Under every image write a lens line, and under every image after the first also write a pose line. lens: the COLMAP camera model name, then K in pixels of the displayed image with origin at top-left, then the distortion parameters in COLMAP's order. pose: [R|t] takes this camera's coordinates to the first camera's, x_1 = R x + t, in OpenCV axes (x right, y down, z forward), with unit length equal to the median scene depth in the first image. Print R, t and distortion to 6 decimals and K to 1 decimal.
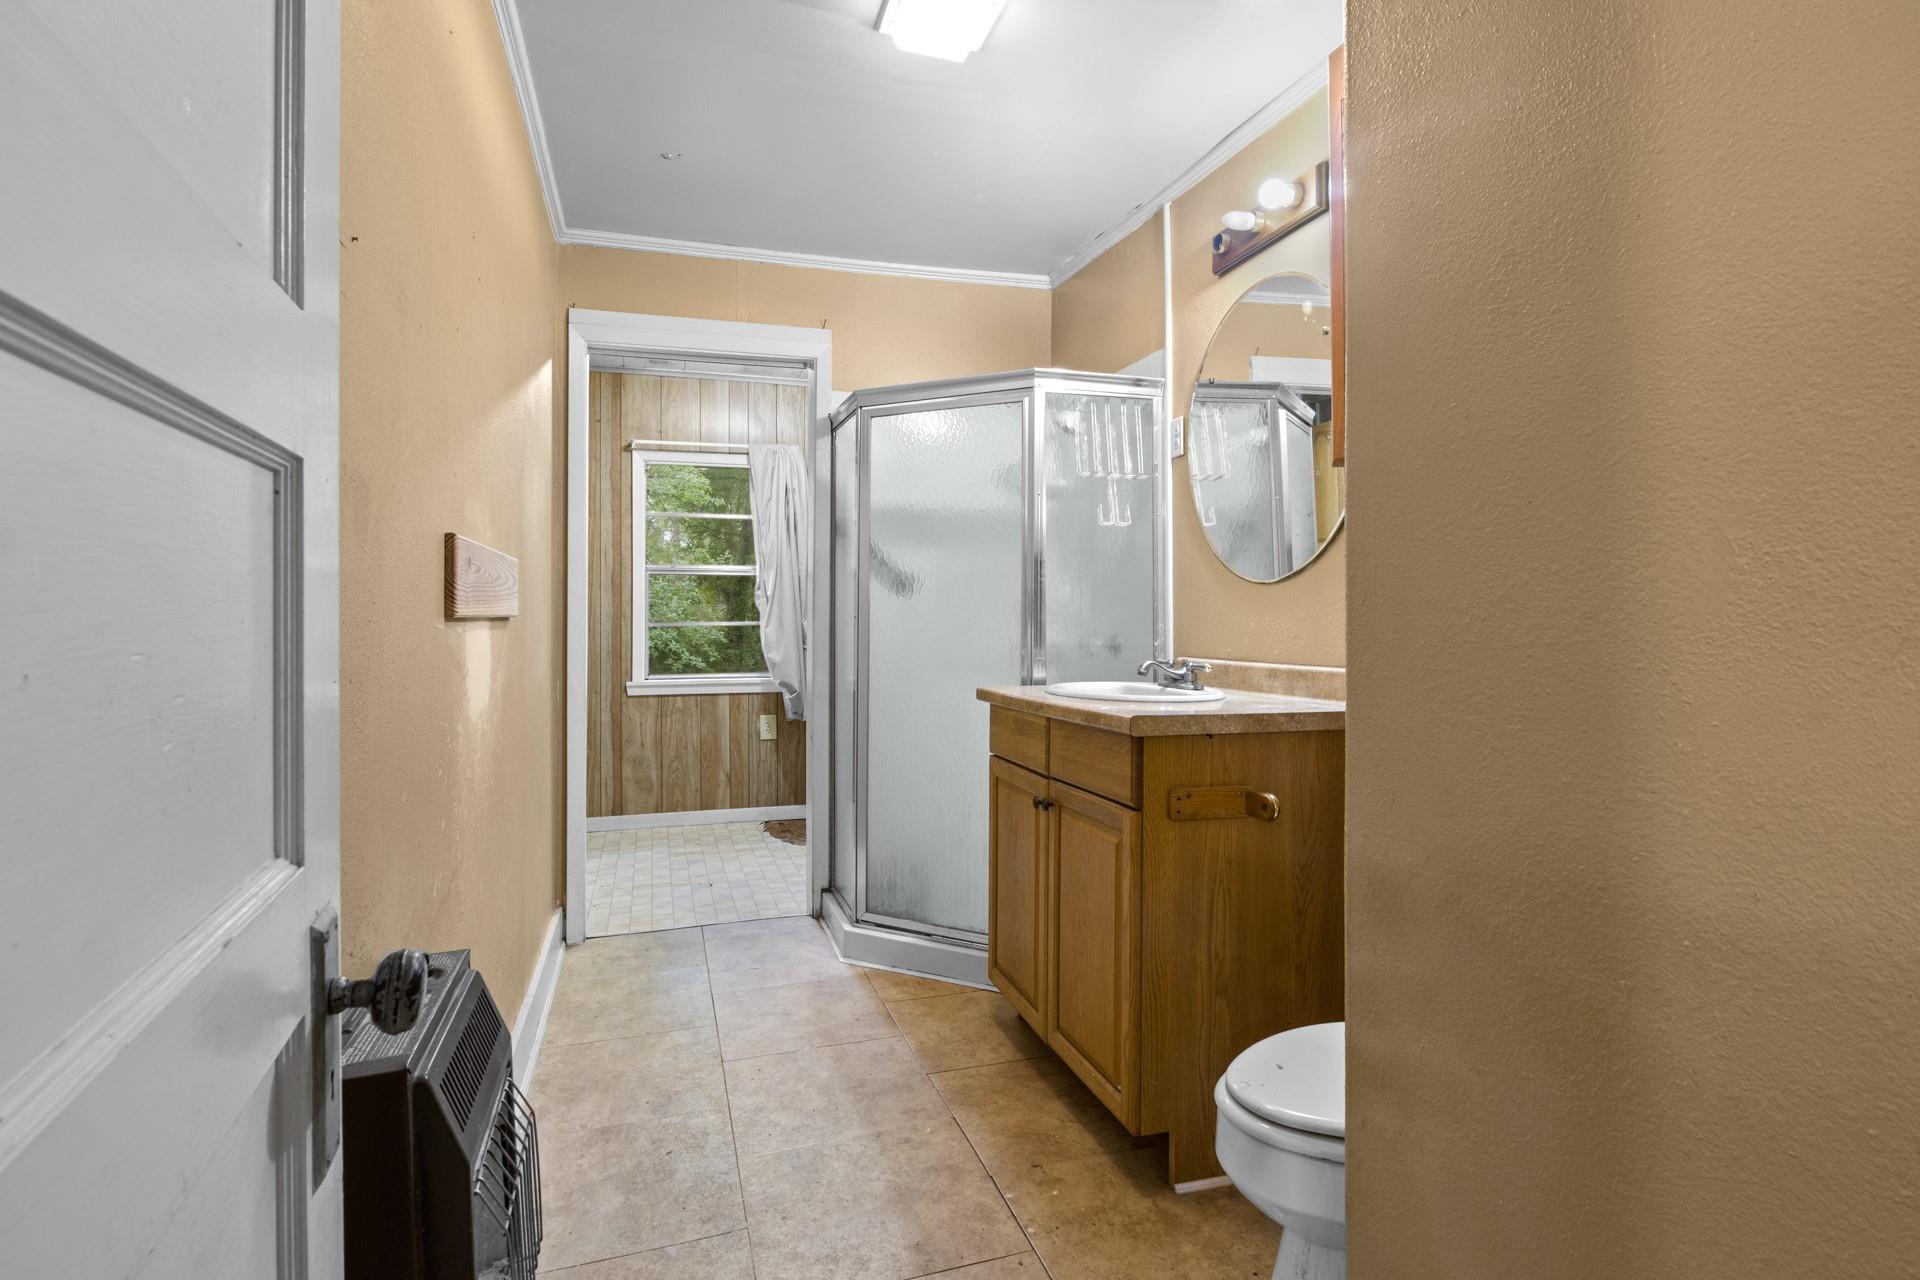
lens RADIAL K [[964.7, 0, 965.2], [0, 964.7, 623.3], [0, 0, 1]] dist [-0.007130, -0.000149]
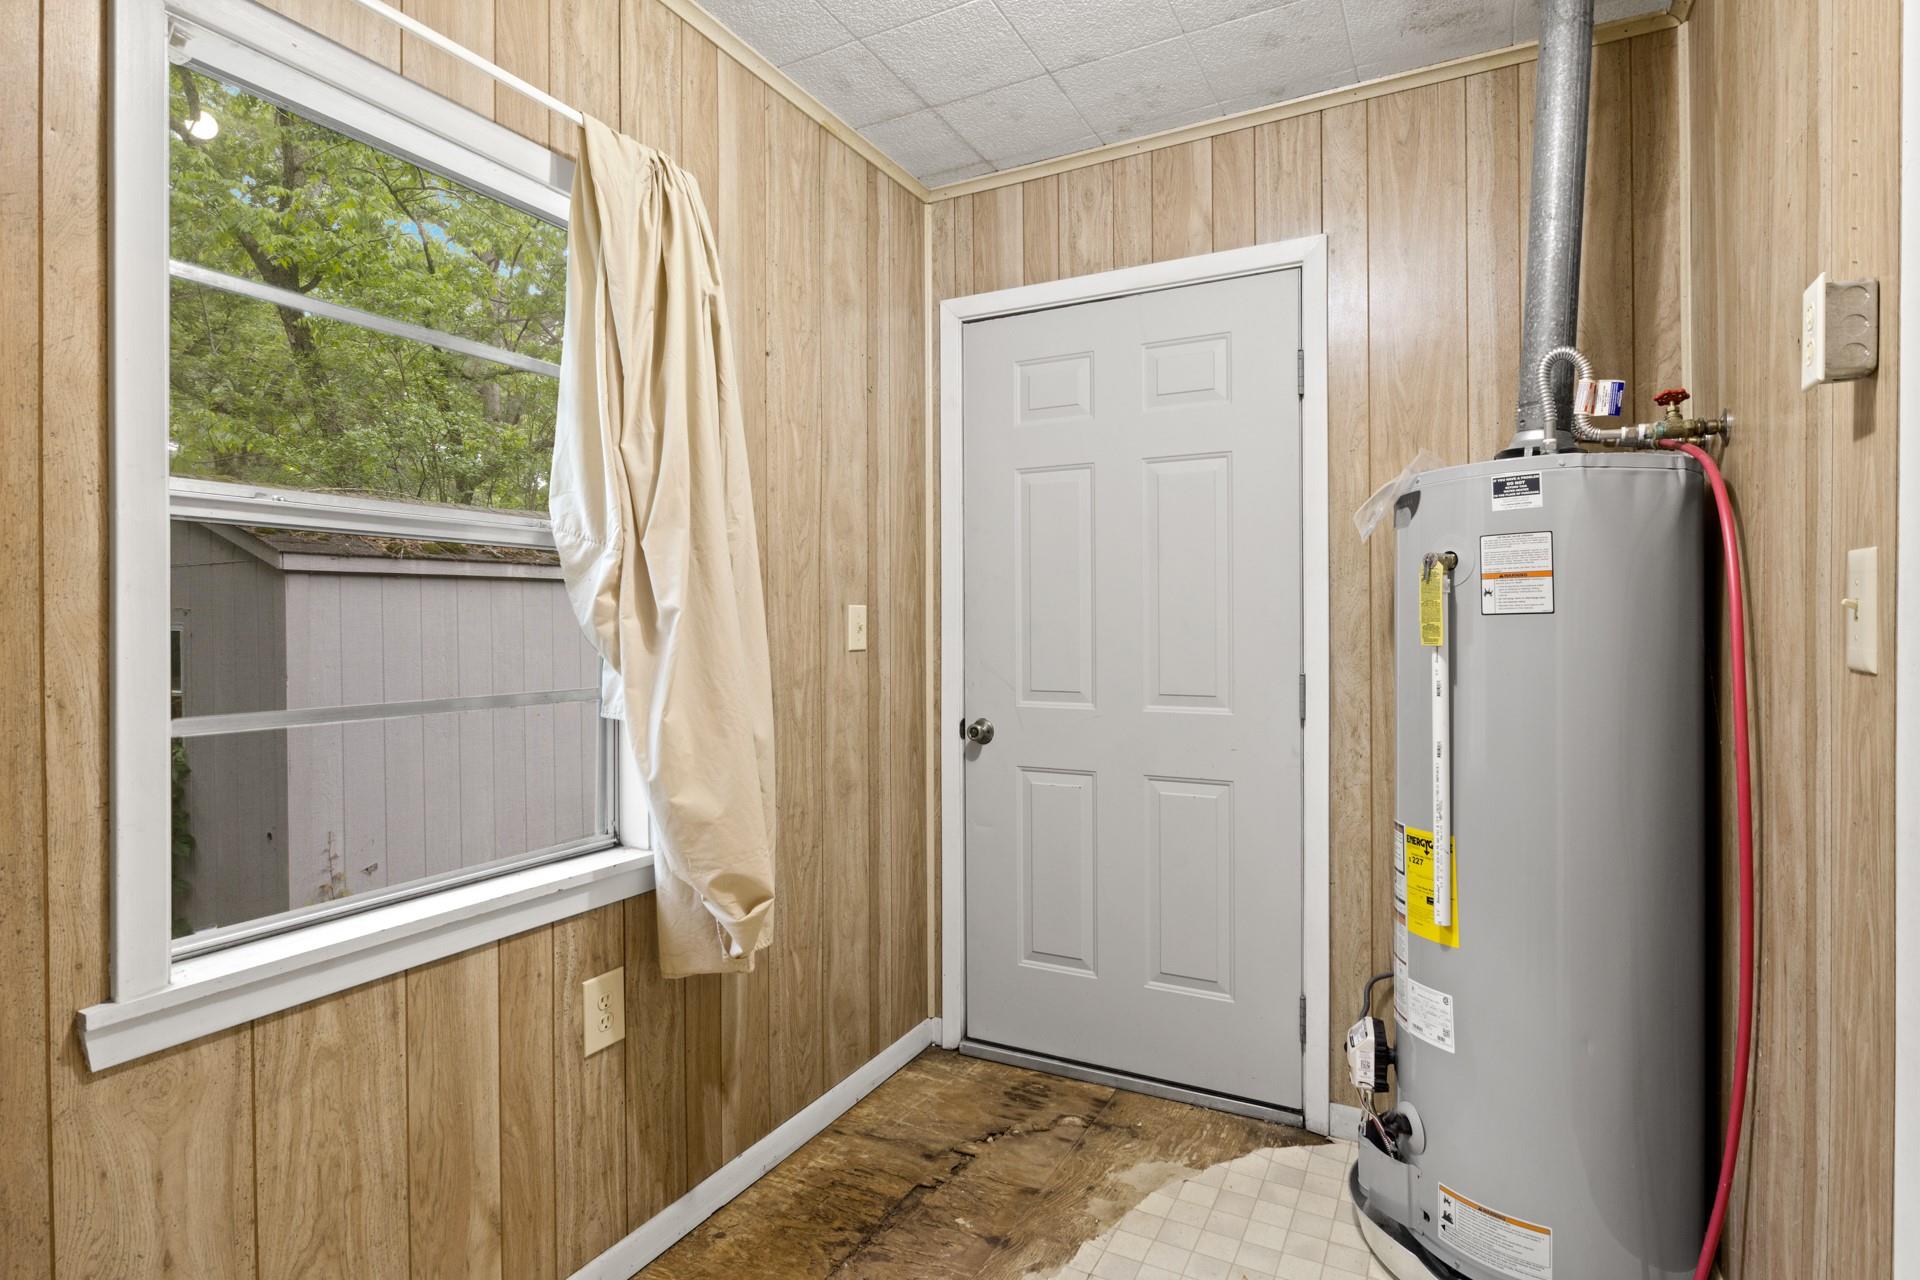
lens RADIAL K [[964.7, 0, 968.2], [0, 964.7, 625.9], [0, 0, 1]] dist [-0.007130, -0.000149]
pose [[0.710470, -0.010111, 0.703655, -0.348060], [0.010940, 0.999935, 0.003322, -0.022389], [-0.703642, 0.005338, 0.710534, 0.687228]]
